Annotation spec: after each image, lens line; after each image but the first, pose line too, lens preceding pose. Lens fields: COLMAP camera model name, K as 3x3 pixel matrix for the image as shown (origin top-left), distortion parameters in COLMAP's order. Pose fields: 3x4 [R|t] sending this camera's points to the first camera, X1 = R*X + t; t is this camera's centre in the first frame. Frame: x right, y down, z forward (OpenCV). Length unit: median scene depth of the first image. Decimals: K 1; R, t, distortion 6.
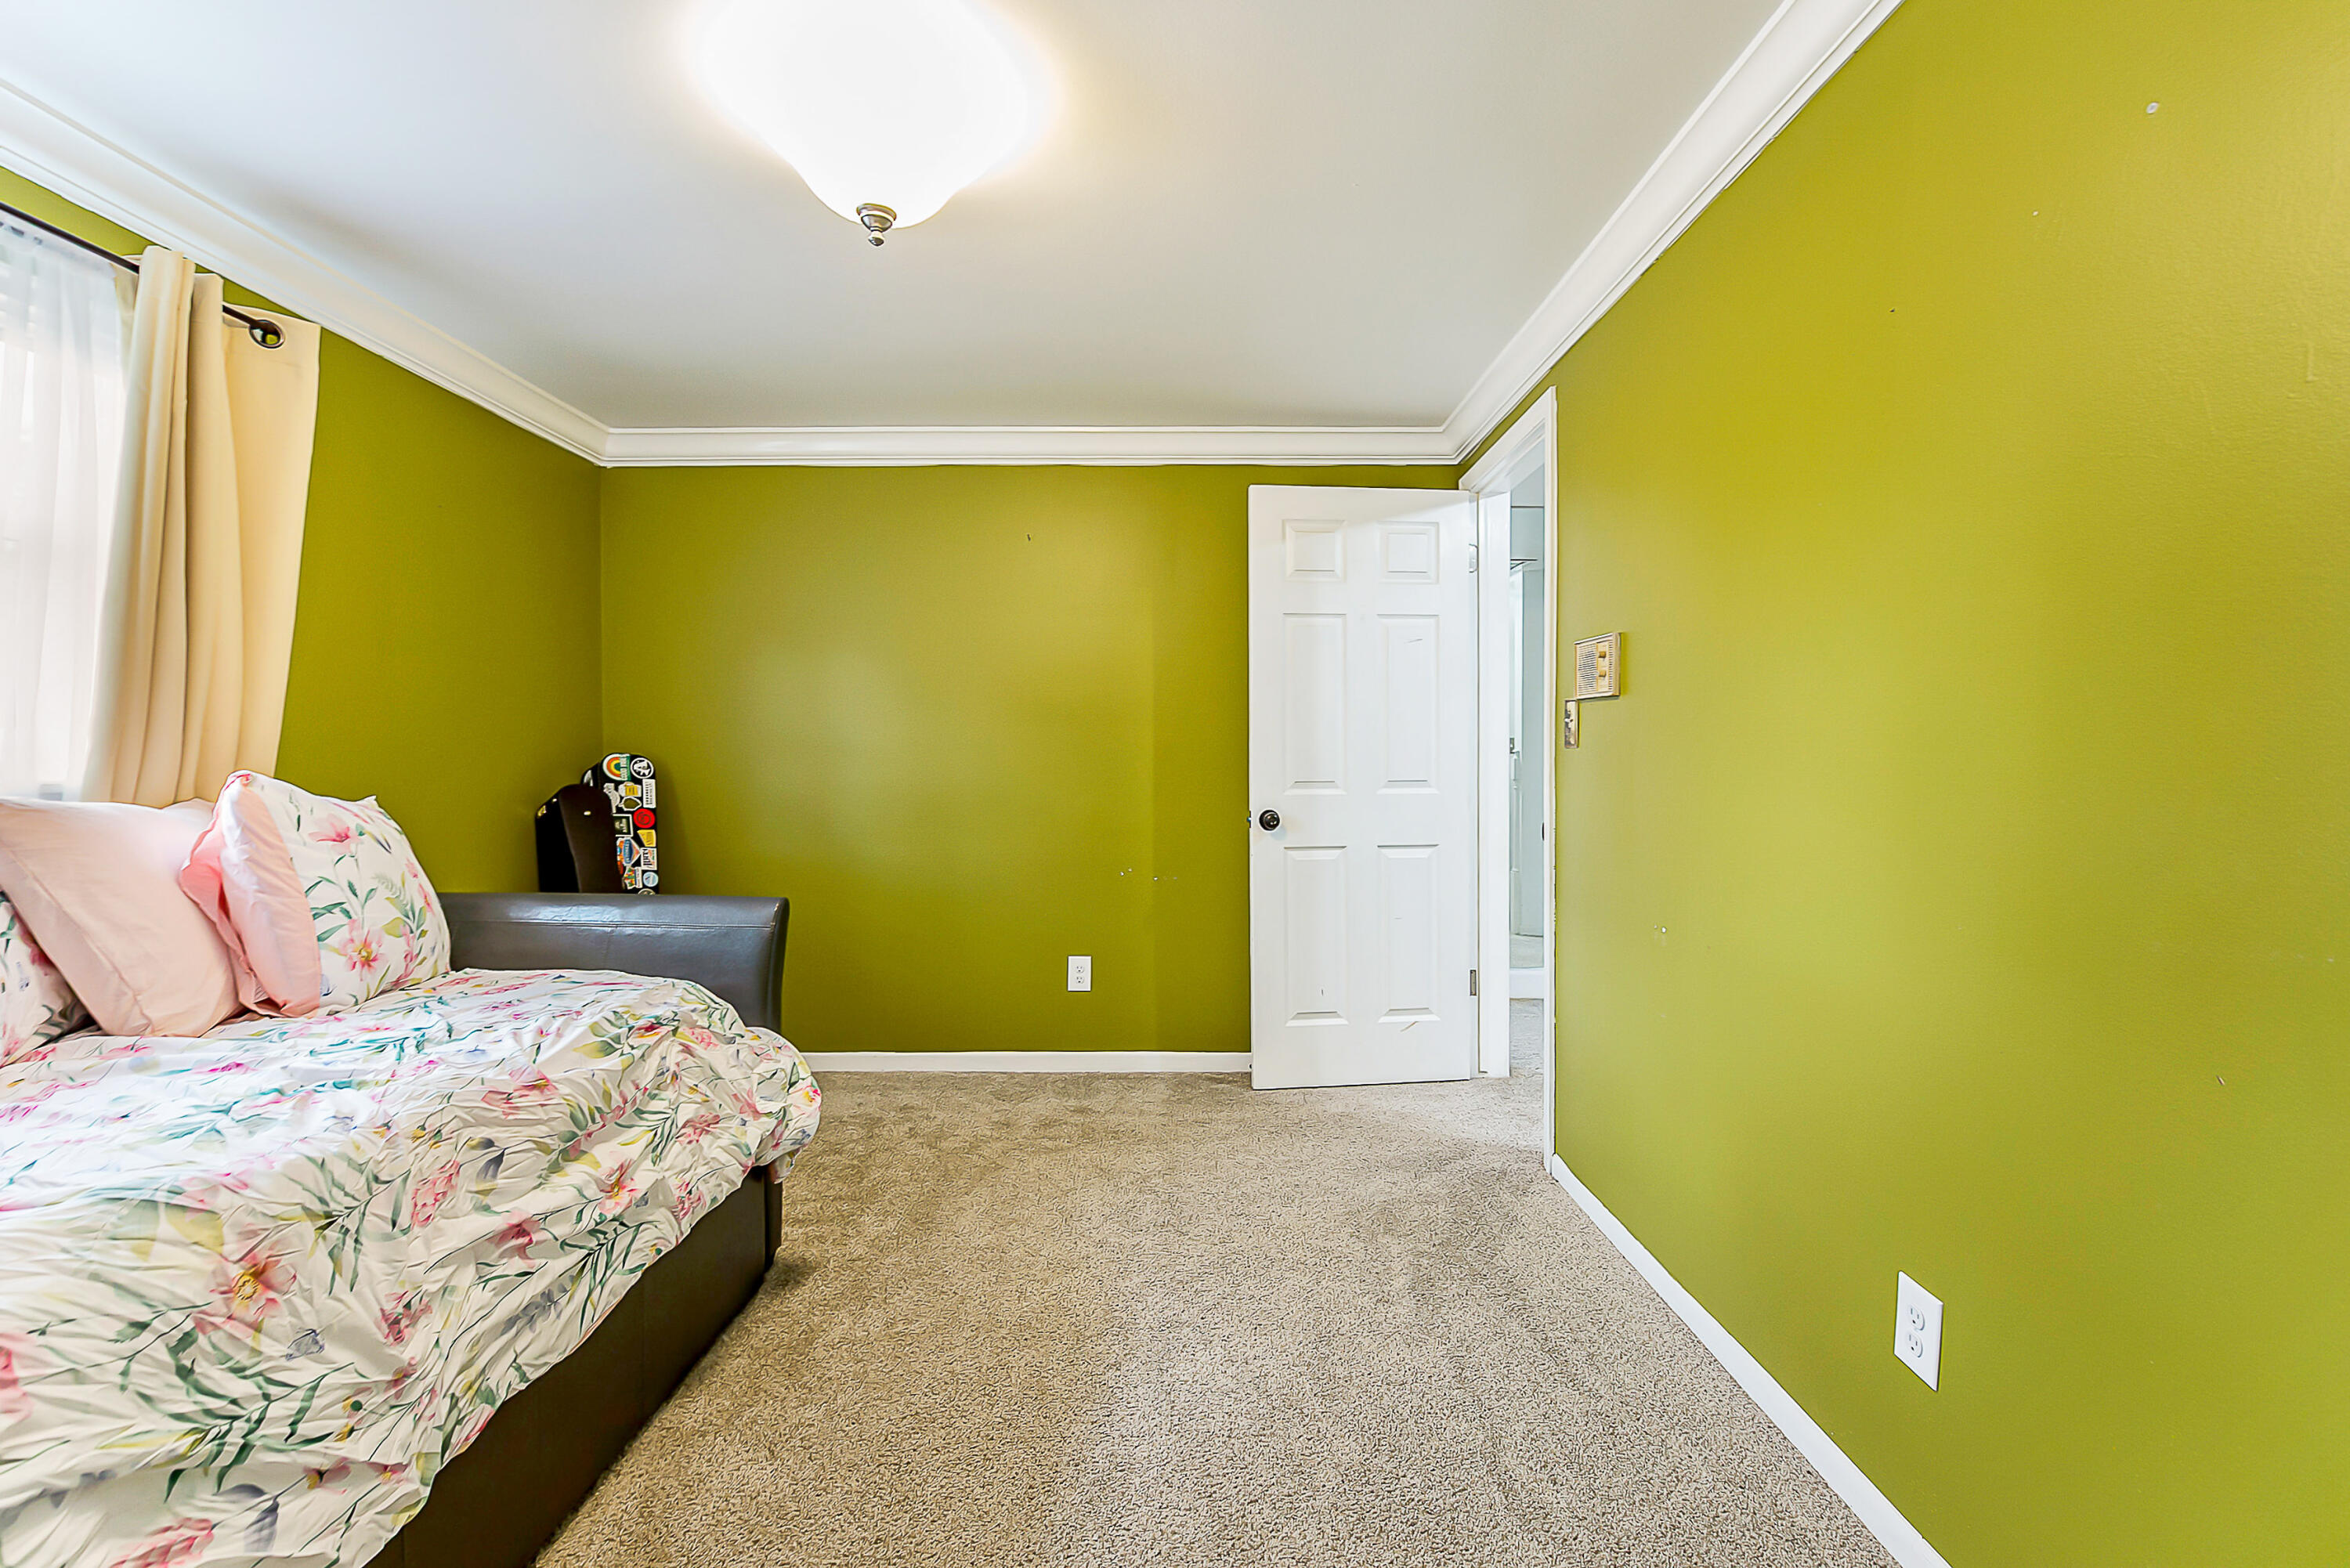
lens RADIAL K [[994.0, 0, 1175.0], [0, 994.0, 784.0], [0, 0, 1]] dist [0.000106, 0.000013]
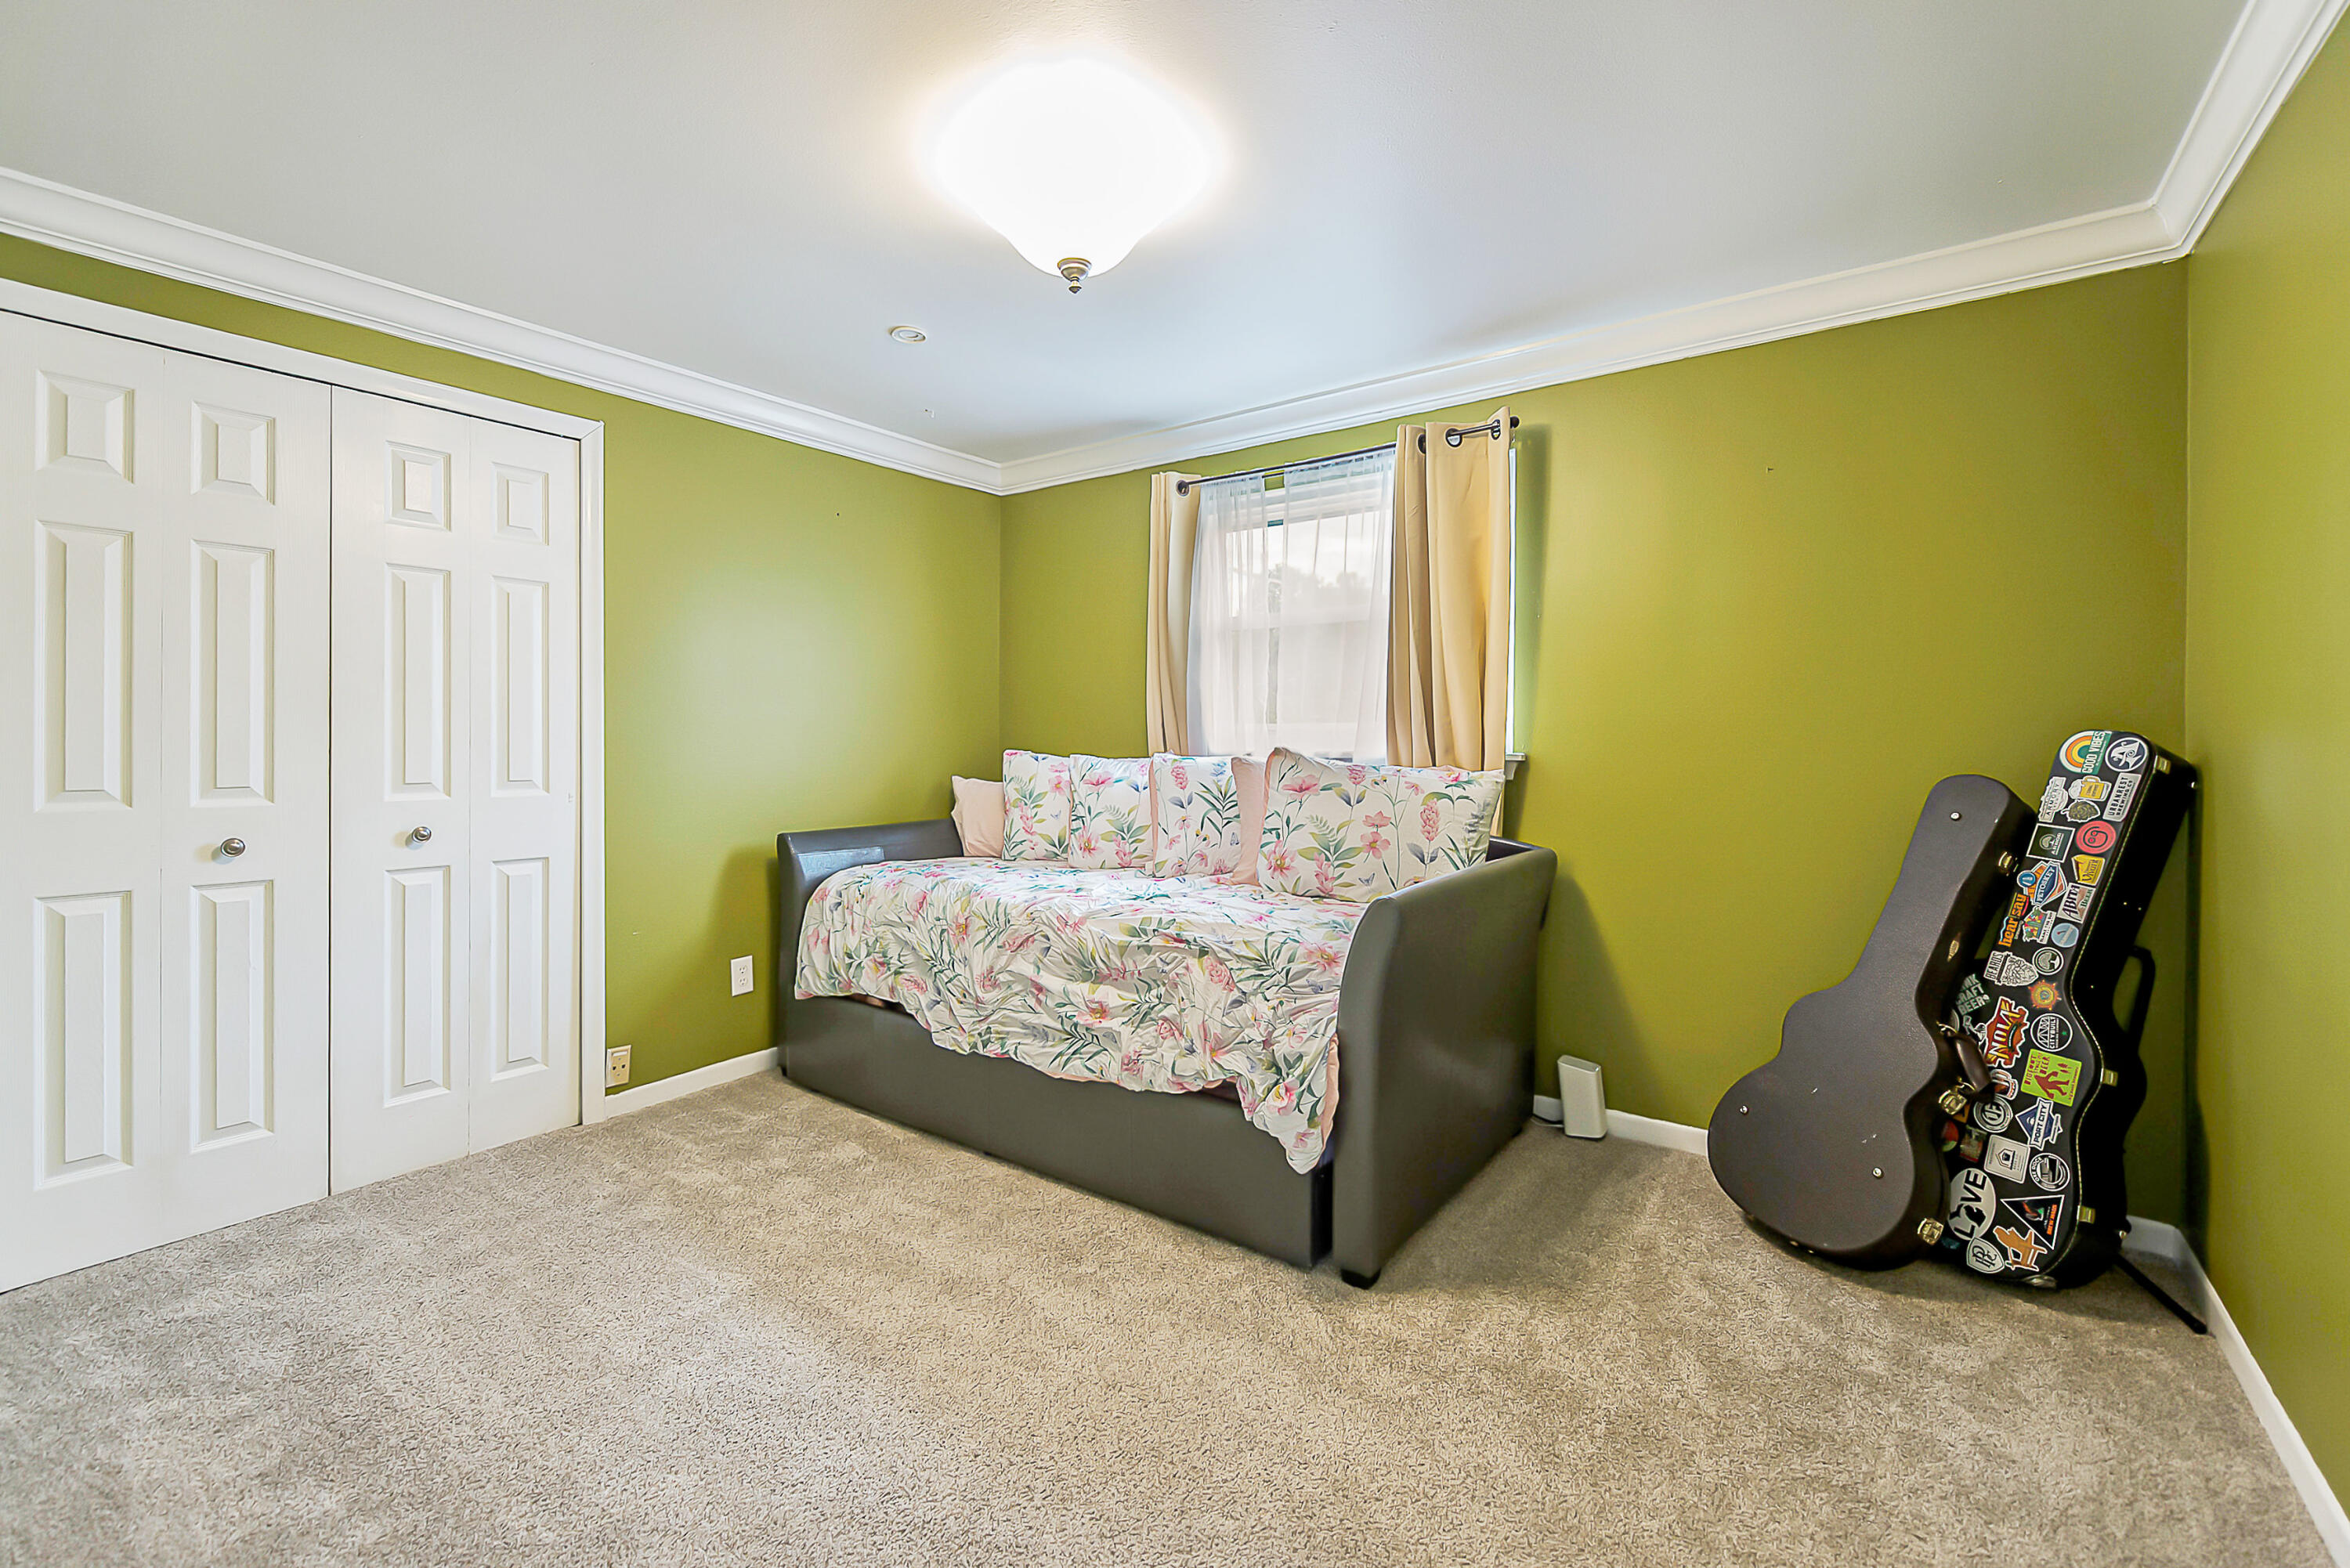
lens RADIAL K [[991.2, 0, 1172.7], [0, 991.2, 733.4], [0, 0, 1]] dist [0.000240, 0.000012]
pose [[-0.583266, -0.001322, -0.812280, 0.563263], [-0.018967, 0.999748, 0.011992, -0.049896], [0.812060, 0.022401, -0.583144, 1.770856]]
